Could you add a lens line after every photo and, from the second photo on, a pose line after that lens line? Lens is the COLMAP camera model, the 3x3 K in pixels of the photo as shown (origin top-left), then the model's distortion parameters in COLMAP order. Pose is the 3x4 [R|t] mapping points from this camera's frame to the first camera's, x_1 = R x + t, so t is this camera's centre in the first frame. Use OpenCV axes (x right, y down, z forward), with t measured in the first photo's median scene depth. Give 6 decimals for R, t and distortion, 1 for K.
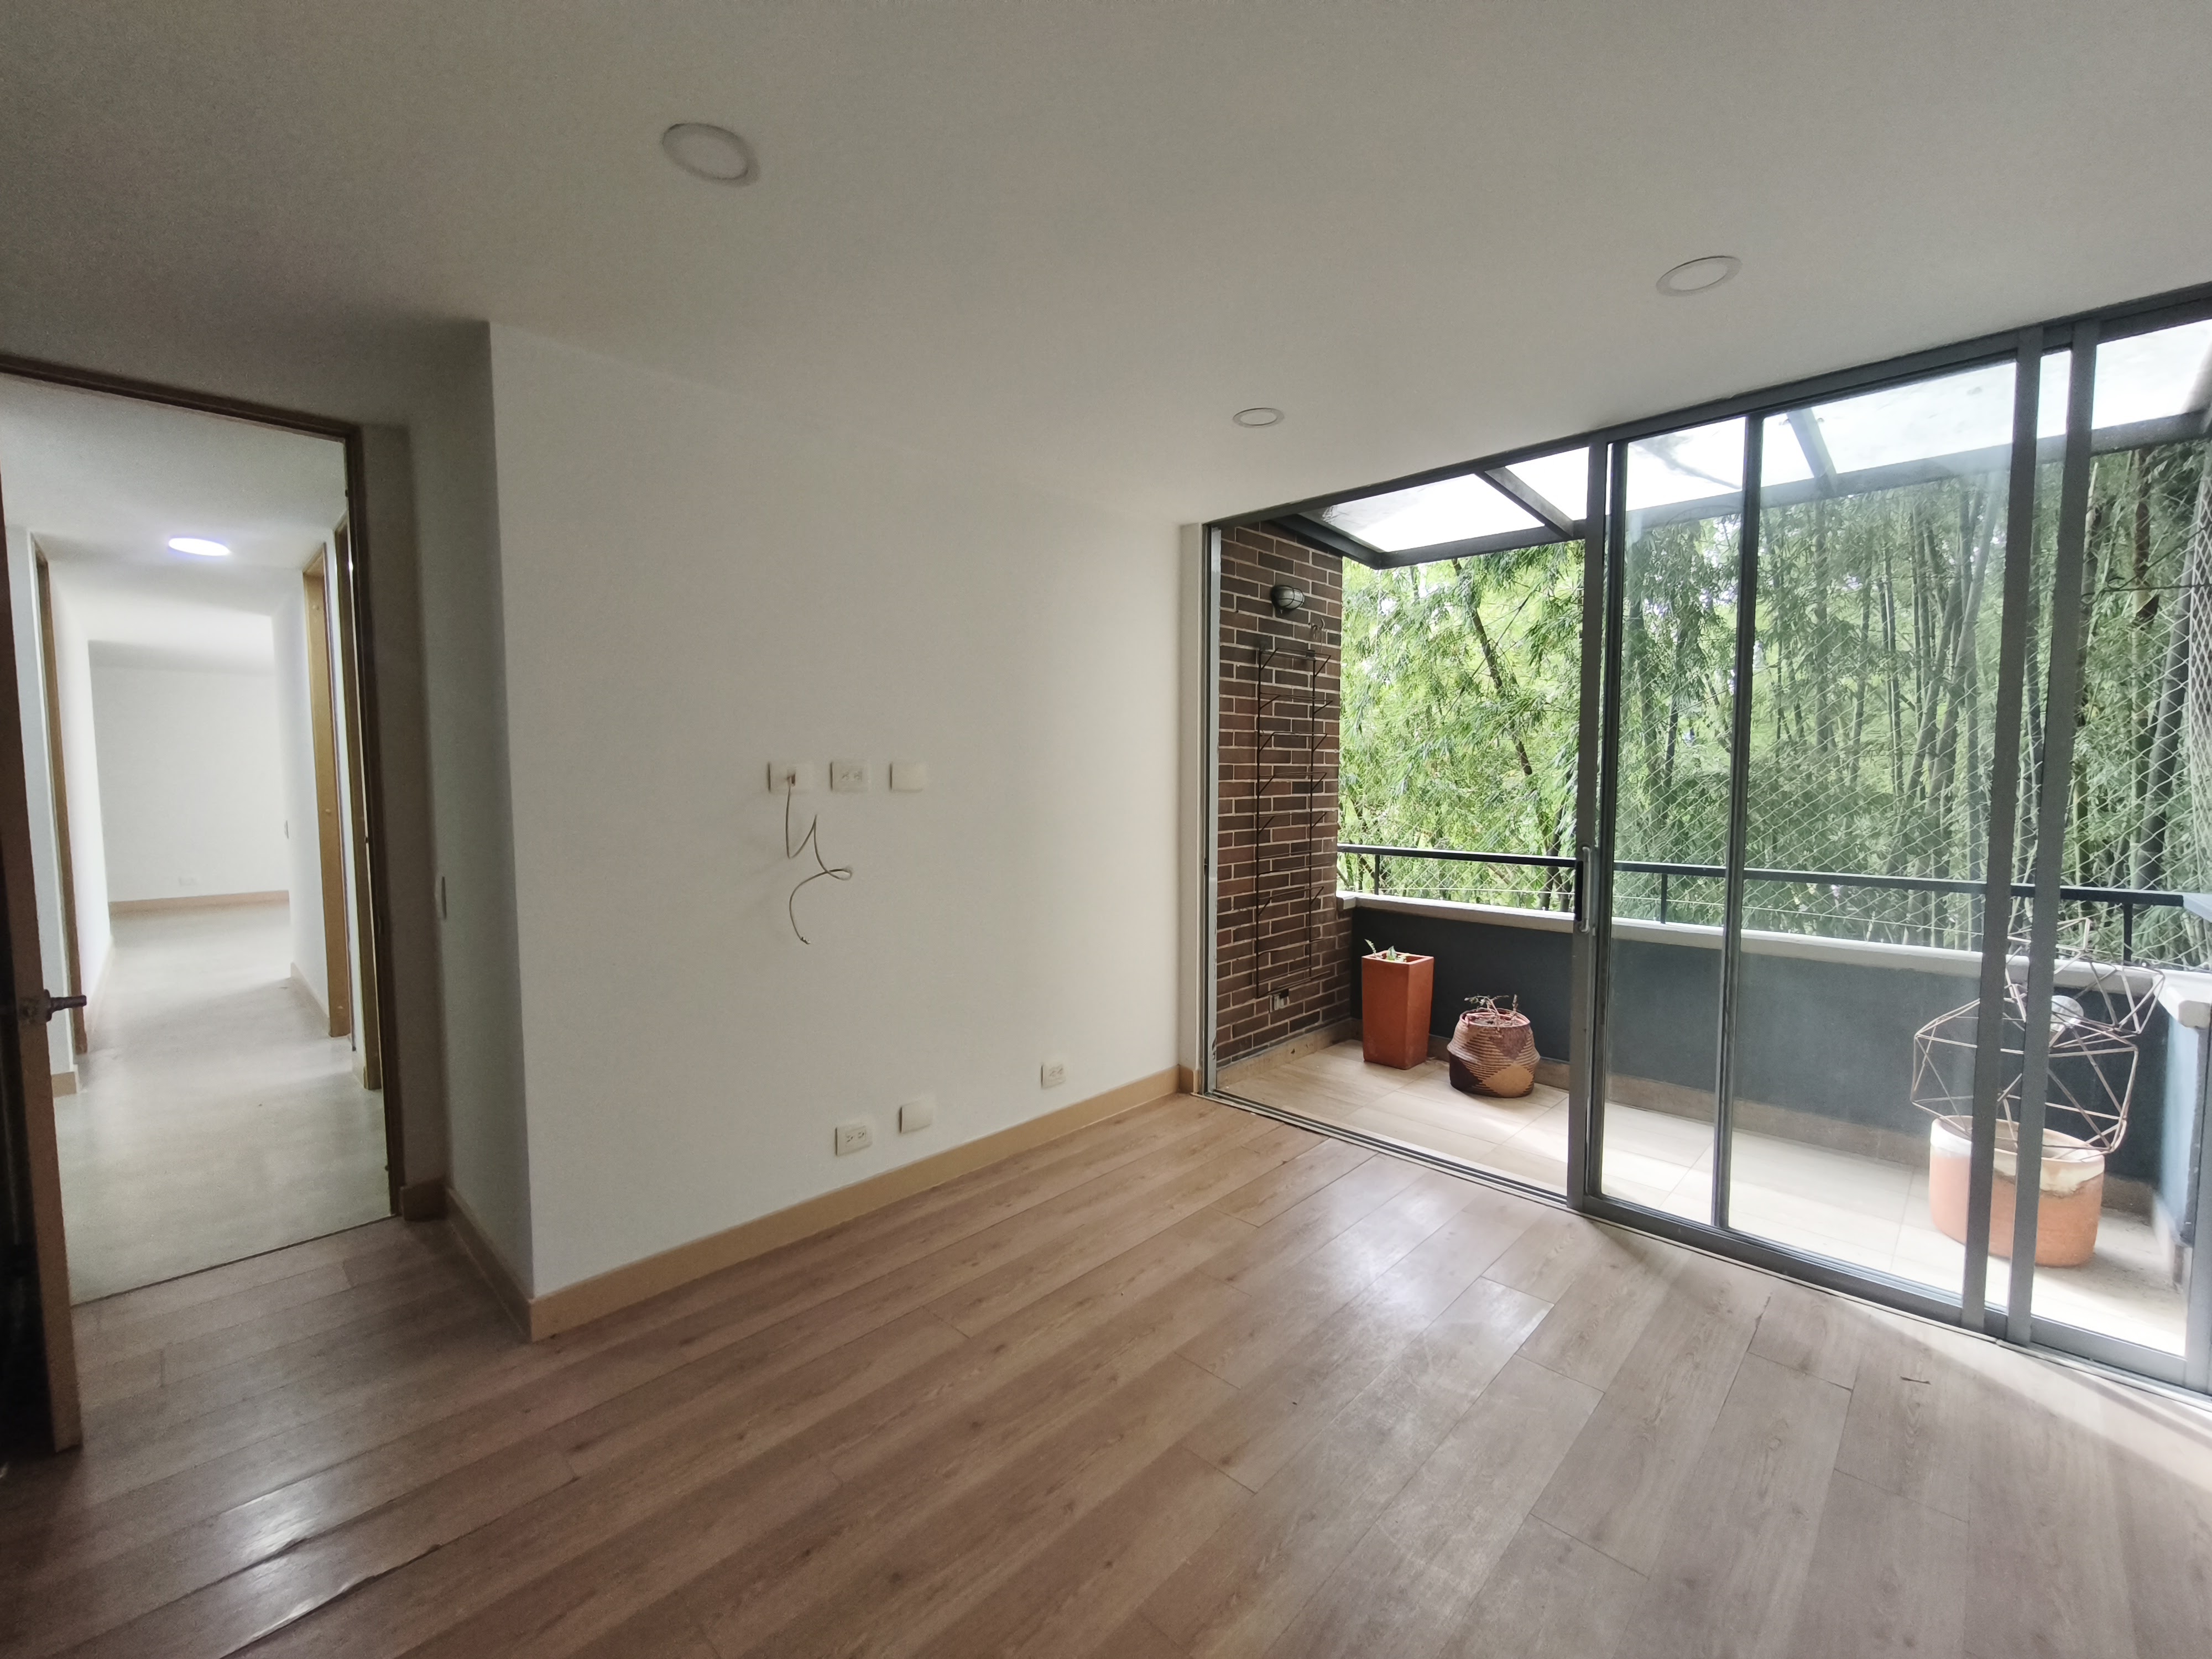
lens RADIAL K [[927.7, 0, 1106.0], [0, 927.7, 829.5], [0, 0, 1]] dist [0.000508, -0.000100]
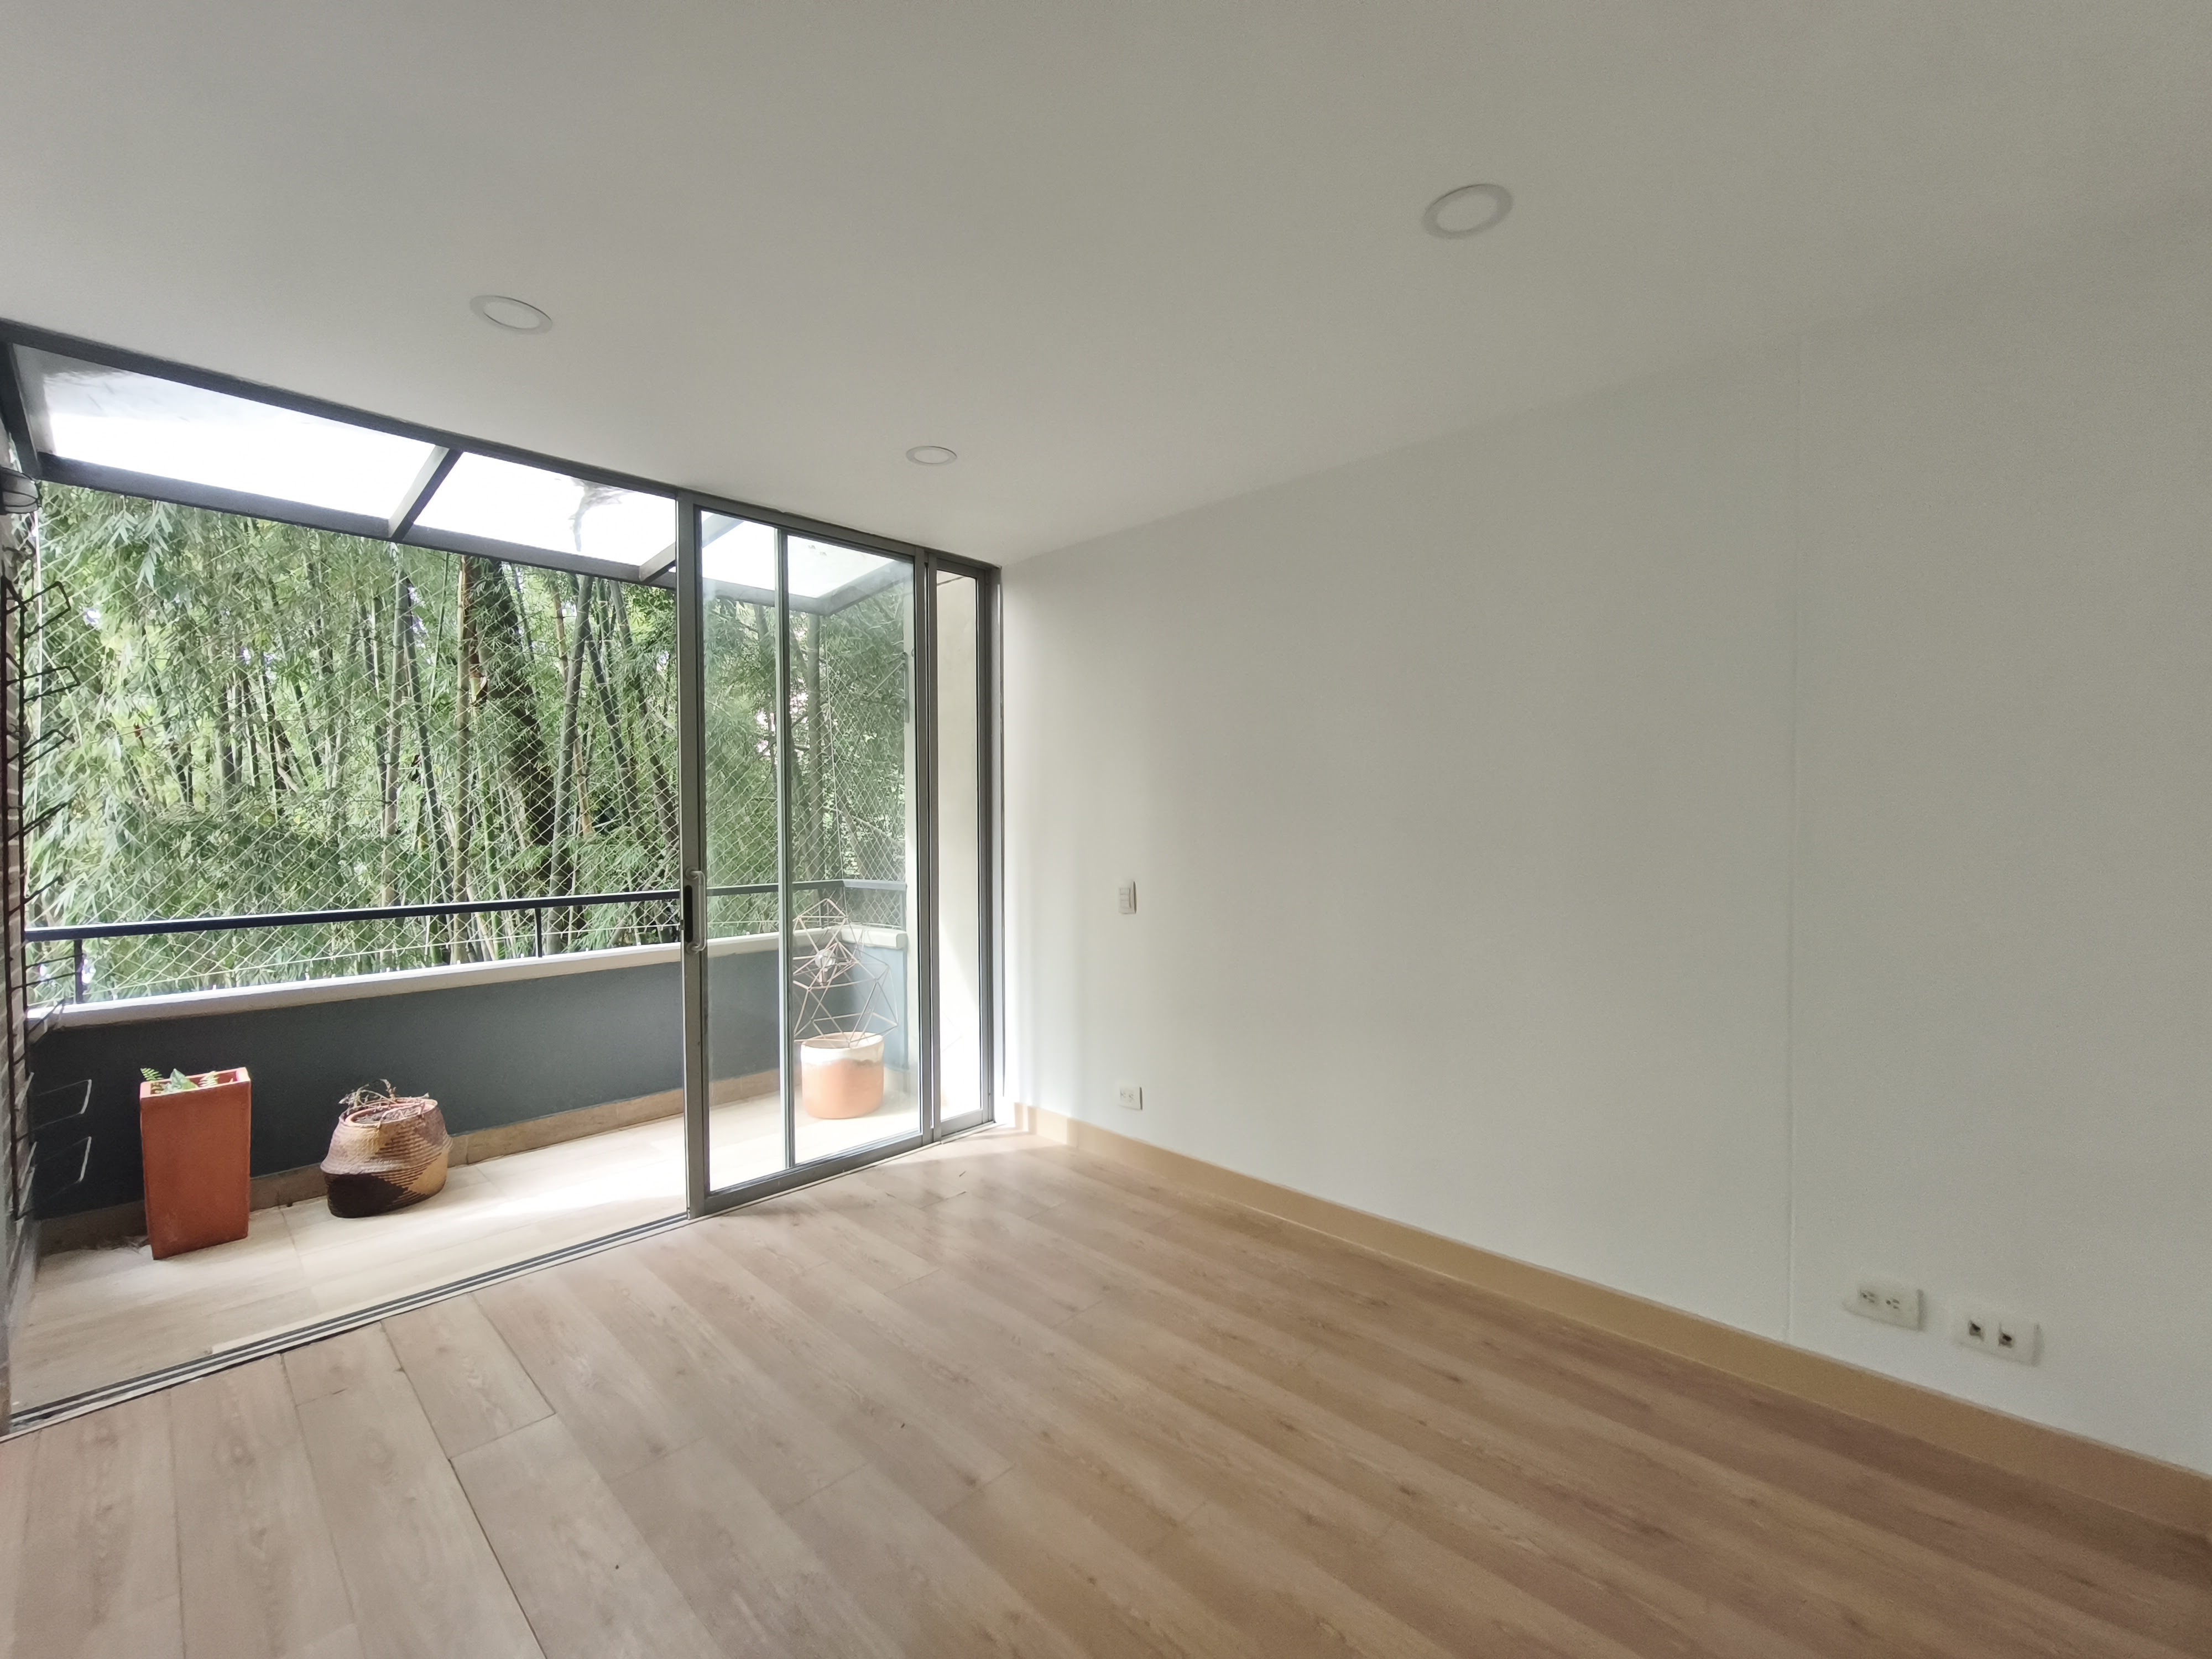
lens RADIAL K [[927.7, 0, 1106.0], [0, 927.7, 829.5], [0, 0, 1]] dist [0.000508, -0.000100]
pose [[-0.003716, -0.024165, 0.999701, -0.453085], [0.063111, 0.997709, 0.024351, -0.026055], [-0.998000, 0.063182, -0.002182, 0.415296]]
